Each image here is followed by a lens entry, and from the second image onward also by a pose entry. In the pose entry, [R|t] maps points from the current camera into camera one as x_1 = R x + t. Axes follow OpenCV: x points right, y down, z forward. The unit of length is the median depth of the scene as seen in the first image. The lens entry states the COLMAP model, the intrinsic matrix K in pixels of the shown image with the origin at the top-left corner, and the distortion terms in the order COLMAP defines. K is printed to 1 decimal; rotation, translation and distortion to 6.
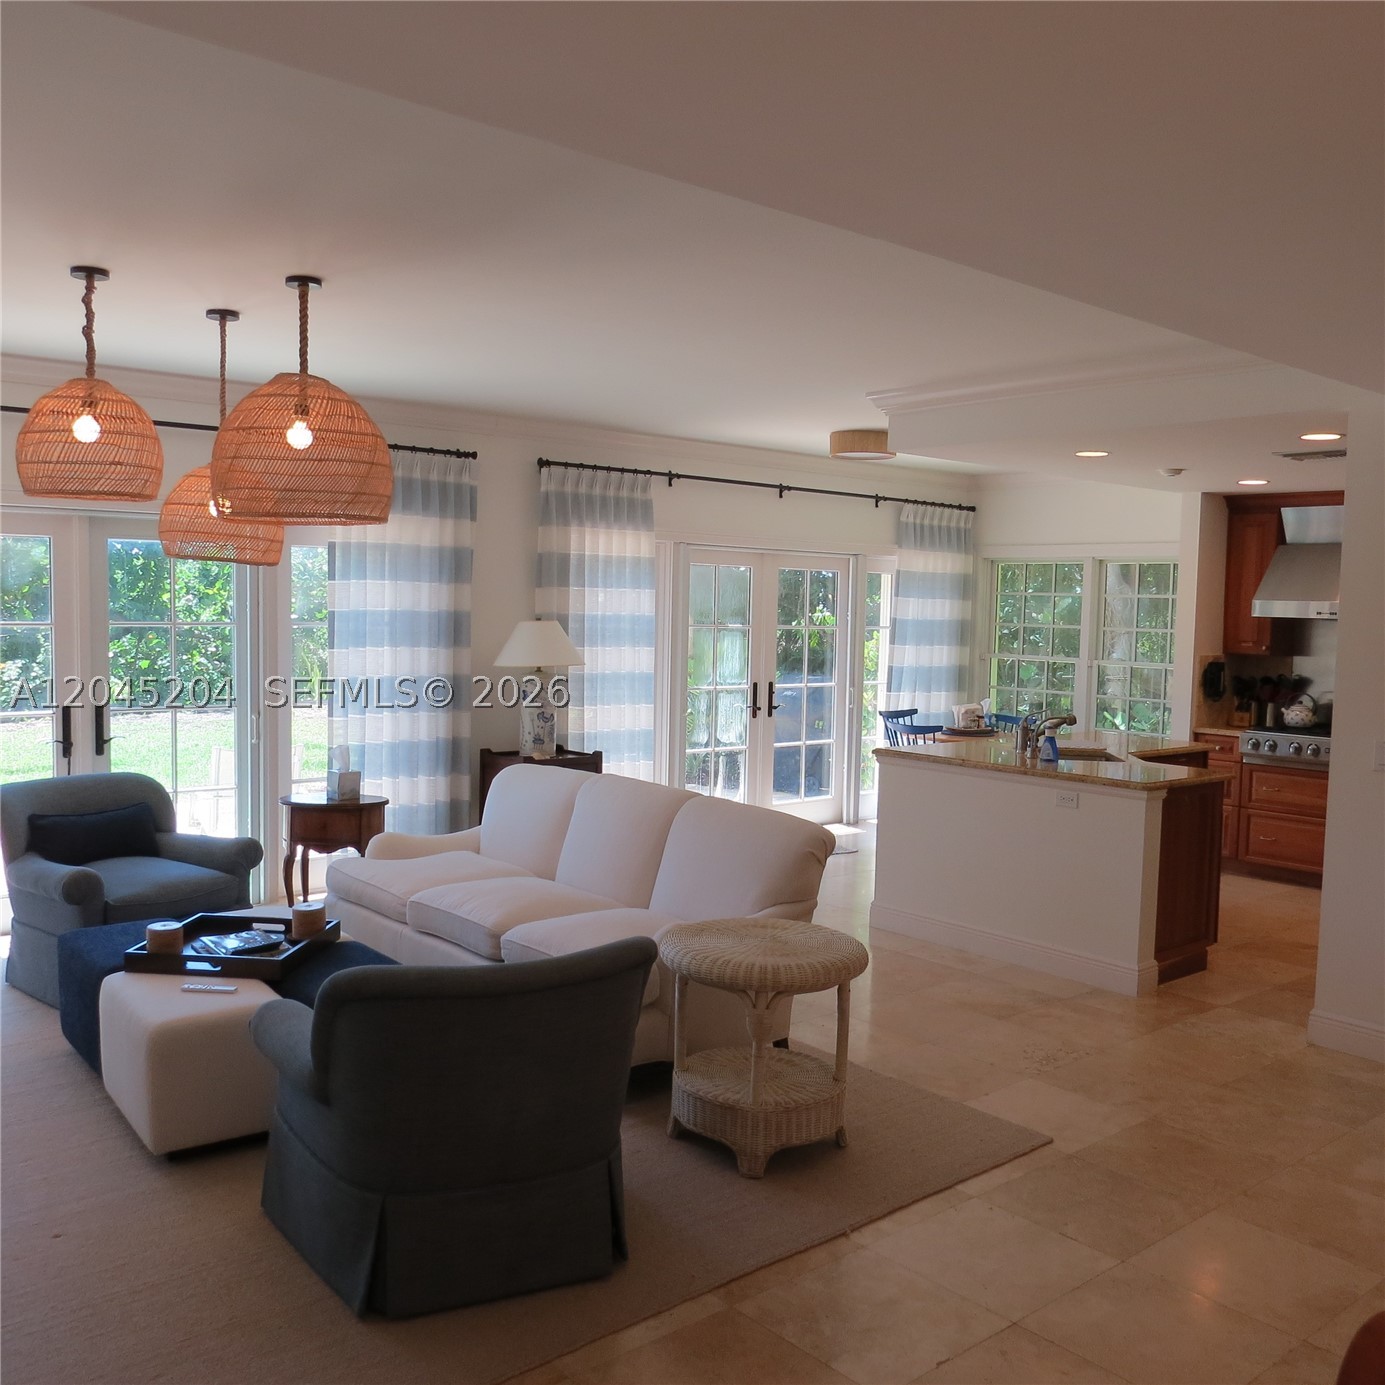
lens RADIAL K [[1336.9, 0, 694.0], [0, 1336.9, 687.6], [0, 0, 1]] dist [-0.008037, 0.000000]
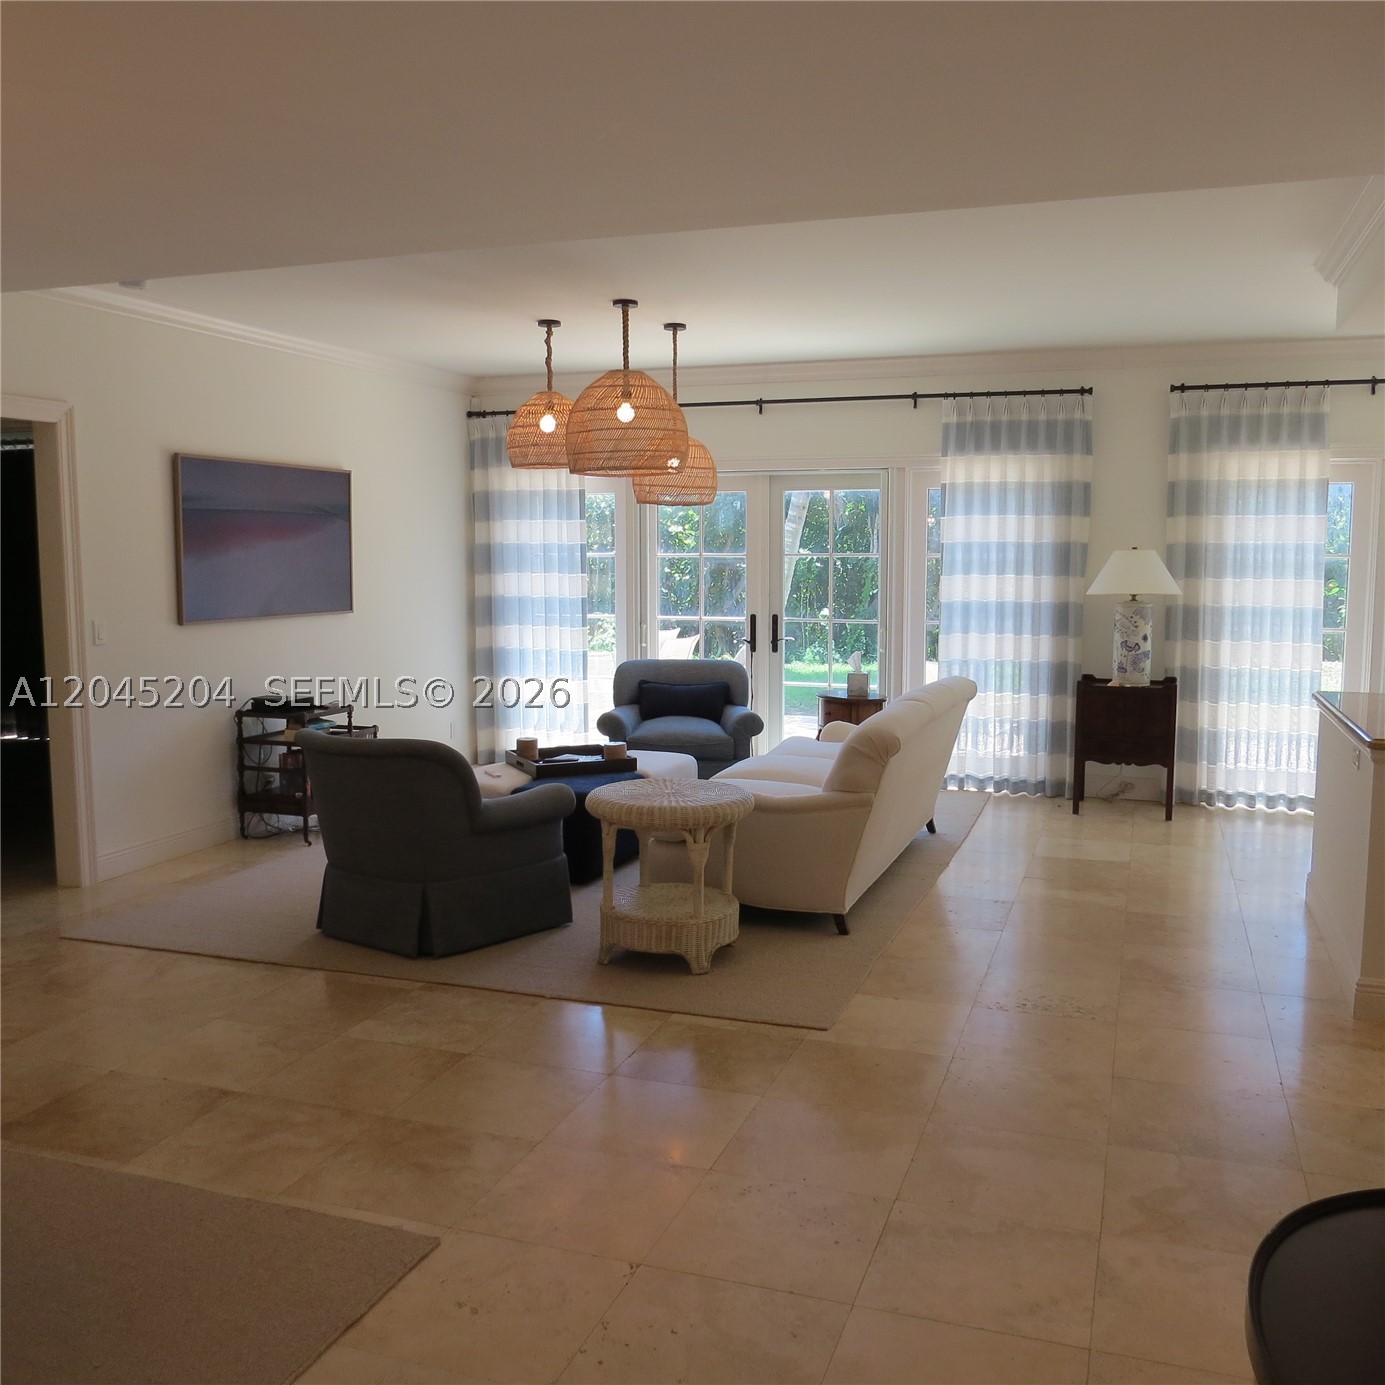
lens RADIAL K [[1336.9, 0, 692.9], [0, 1336.9, 695.2], [0, 0, 1]] dist [-0.008037, 0.000000]
pose [[0.498609, 0.077975, -0.863313, 0.605960], [-0.045389, 0.996928, 0.063828, 0.010221], [0.865638, 0.007360, 0.500616, 0.215928]]
